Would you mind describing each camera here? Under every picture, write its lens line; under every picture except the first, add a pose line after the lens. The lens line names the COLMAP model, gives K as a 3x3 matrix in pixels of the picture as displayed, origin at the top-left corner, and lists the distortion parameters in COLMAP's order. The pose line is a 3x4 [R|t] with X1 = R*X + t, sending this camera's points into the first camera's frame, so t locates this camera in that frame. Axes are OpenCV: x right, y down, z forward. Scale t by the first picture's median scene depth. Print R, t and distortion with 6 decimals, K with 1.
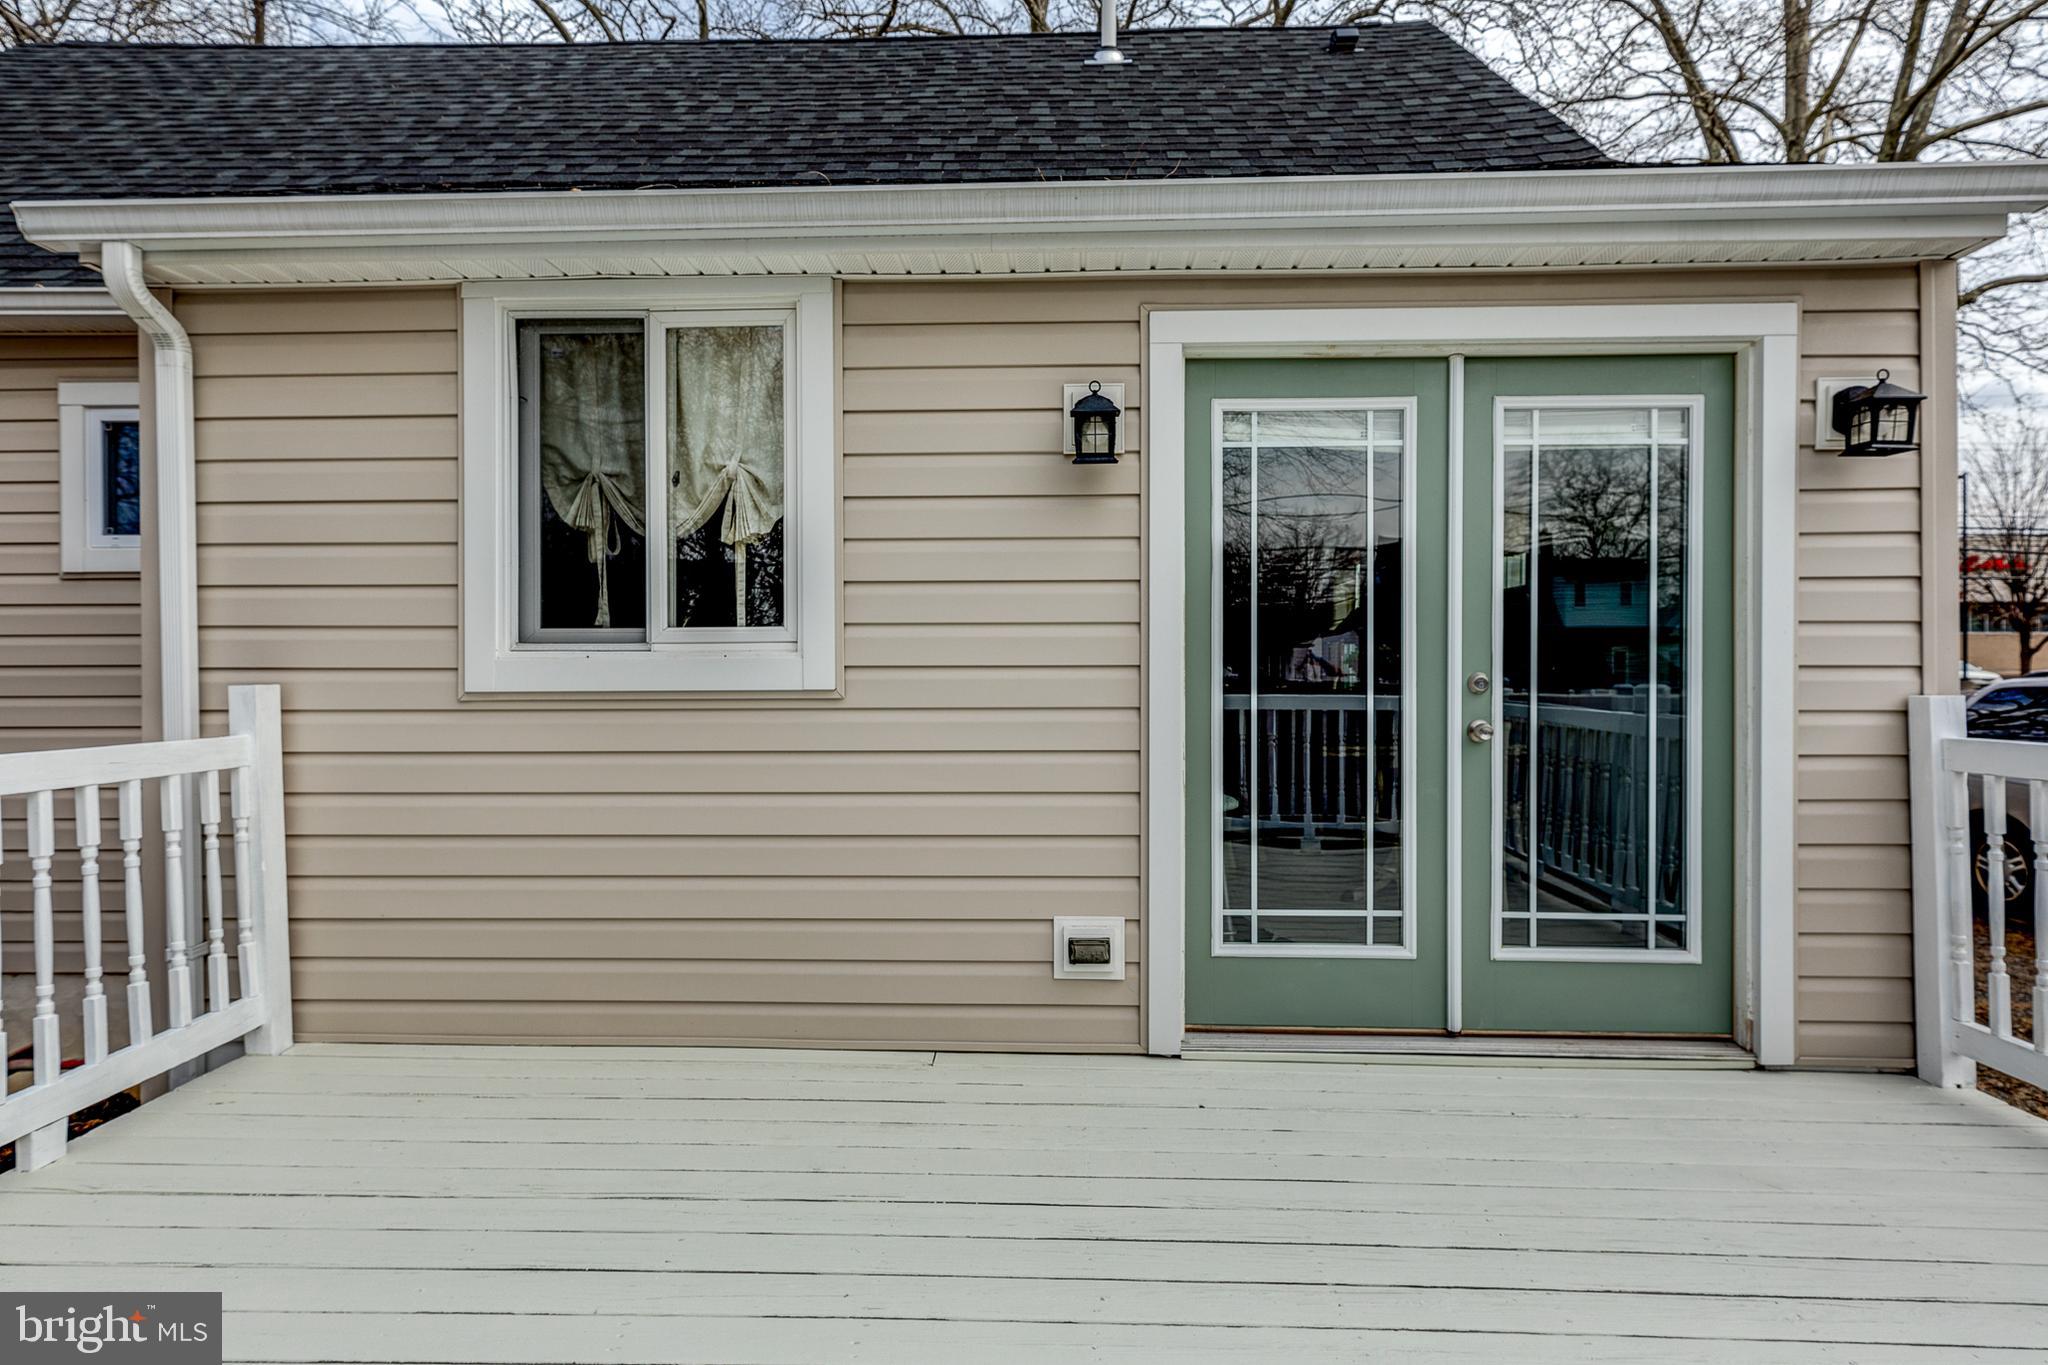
lens RADIAL K [[1072.2, 0, 1019.9], [0, 1072.2, 672.3], [0, 0, 1]] dist [-0.000845, 0.002749]
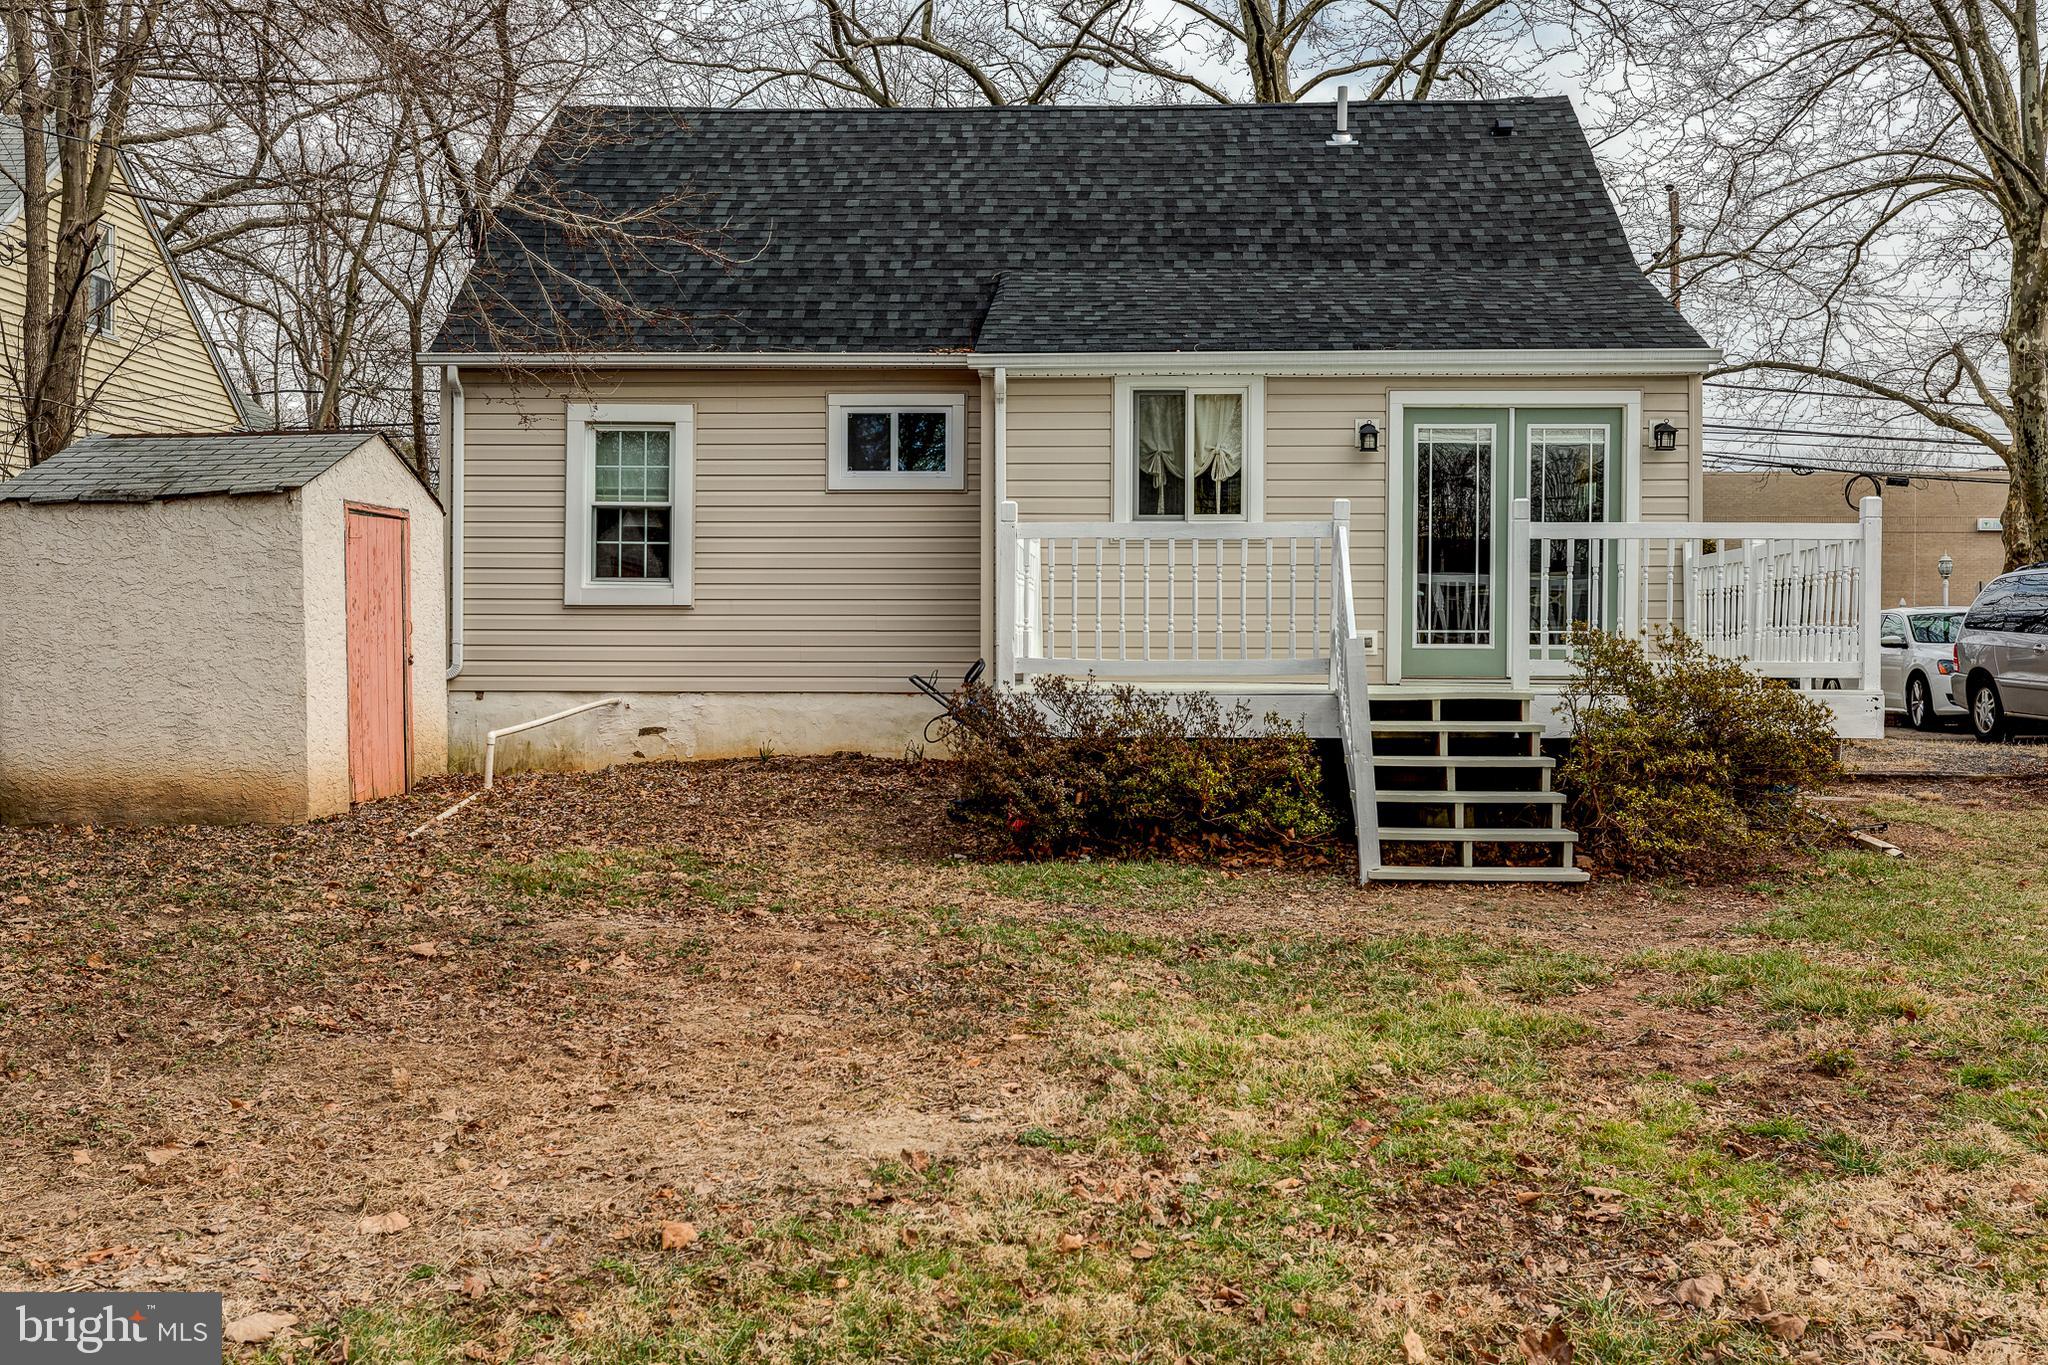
lens RADIAL K [[2080.2, 0, 1027.1], [0, 2080.2, 677.4], [0, 0, 1]] dist [0.064194, 0.000000]
pose [[0.999954, 0.006612, 0.007005, -0.754529], [-0.006640, 0.999970, 0.004011, 0.322278], [-0.006979, -0.004057, 0.999967, -3.867165]]
